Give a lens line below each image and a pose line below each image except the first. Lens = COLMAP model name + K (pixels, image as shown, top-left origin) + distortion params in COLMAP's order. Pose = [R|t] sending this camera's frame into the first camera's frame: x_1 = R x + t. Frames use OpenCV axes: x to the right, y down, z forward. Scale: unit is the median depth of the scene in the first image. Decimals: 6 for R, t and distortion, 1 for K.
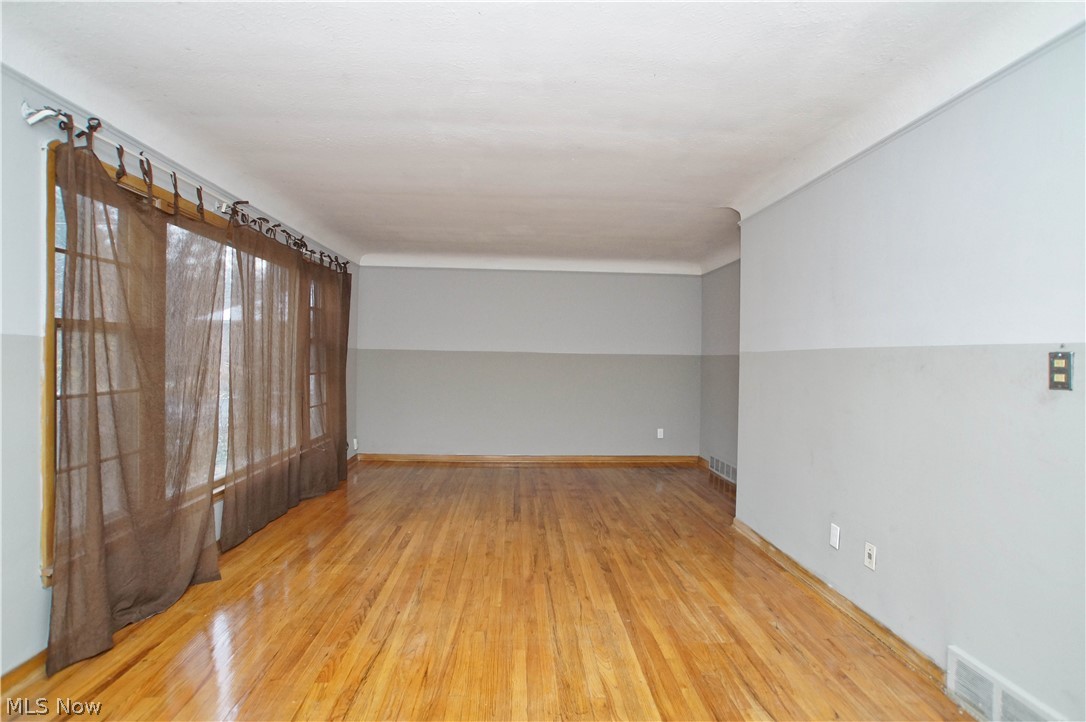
lens RADIAL K [[527.7, 0, 547.8], [0, 527.7, 359.8], [0, 0, 1]] dist [-0.071666, 0.034366]
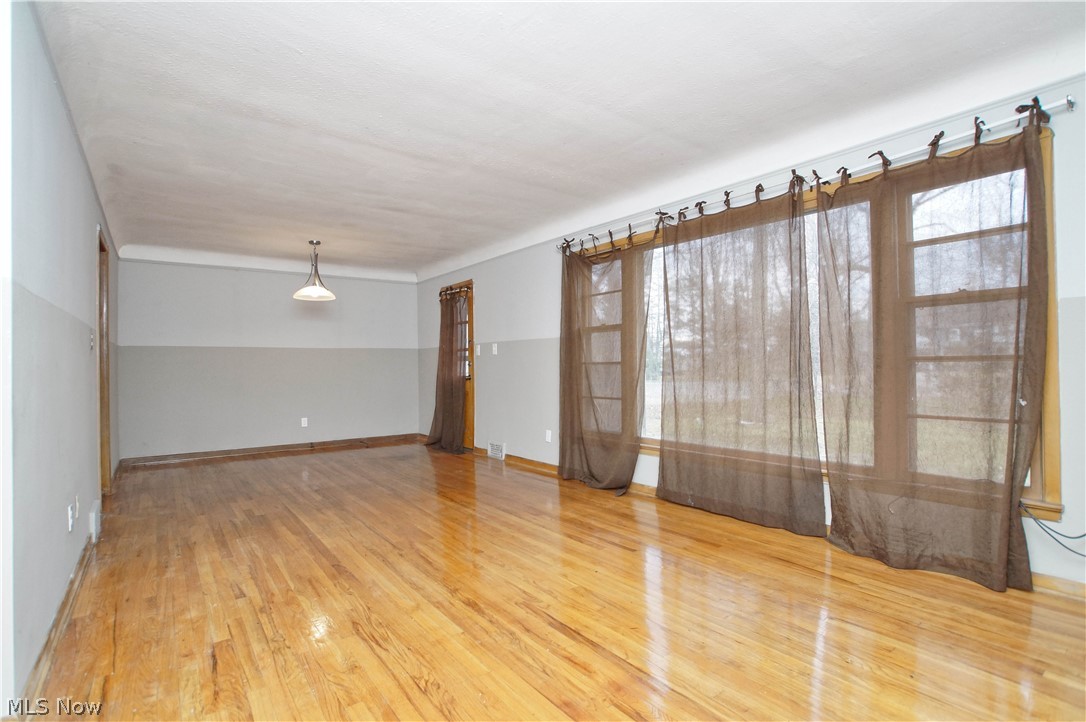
lens RADIAL K [[527.7, 0, 547.8], [0, 527.7, 359.8], [0, 0, 1]] dist [-0.071666, 0.034366]
pose [[-0.829680, -0.010884, -0.558133, 0.308757], [-0.005593, 0.999922, -0.011184, 0.057430], [0.558211, -0.006158, -0.829676, 1.909335]]
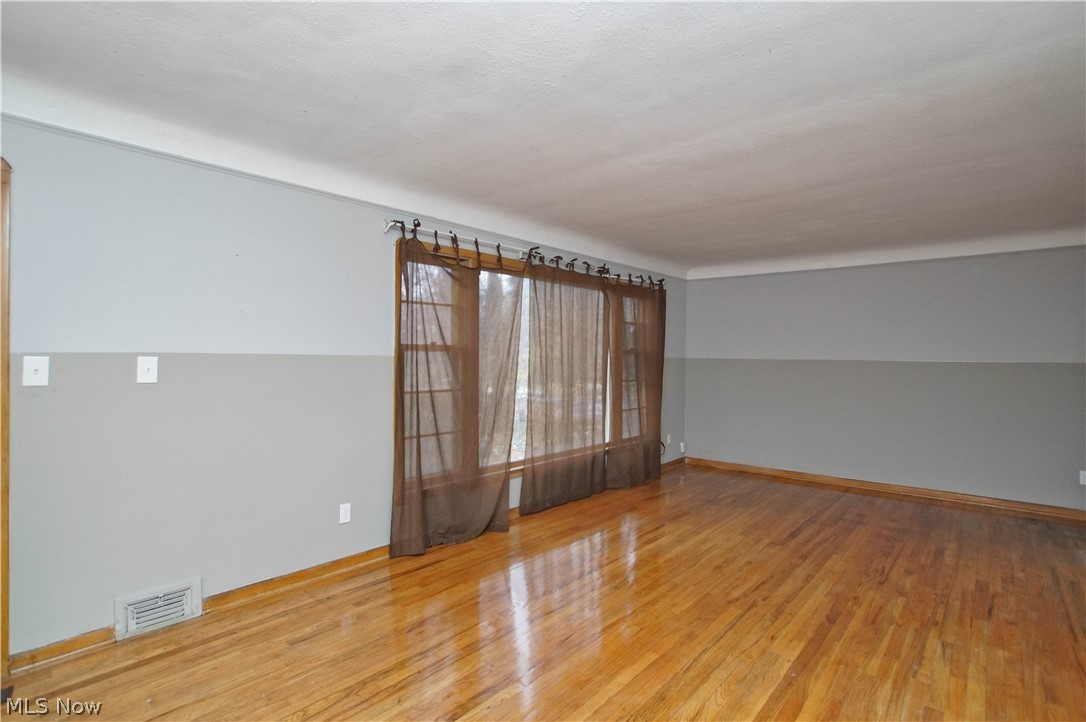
lens RADIAL K [[527.7, 0, 547.8], [0, 527.7, 359.8], [0, 0, 1]] dist [-0.071666, 0.034366]
pose [[0.712756, -0.006059, -0.701385, 0.367099], [-0.002581, 0.999933, -0.011261, -0.008883], [0.701407, 0.009837, 0.712693, 0.079057]]
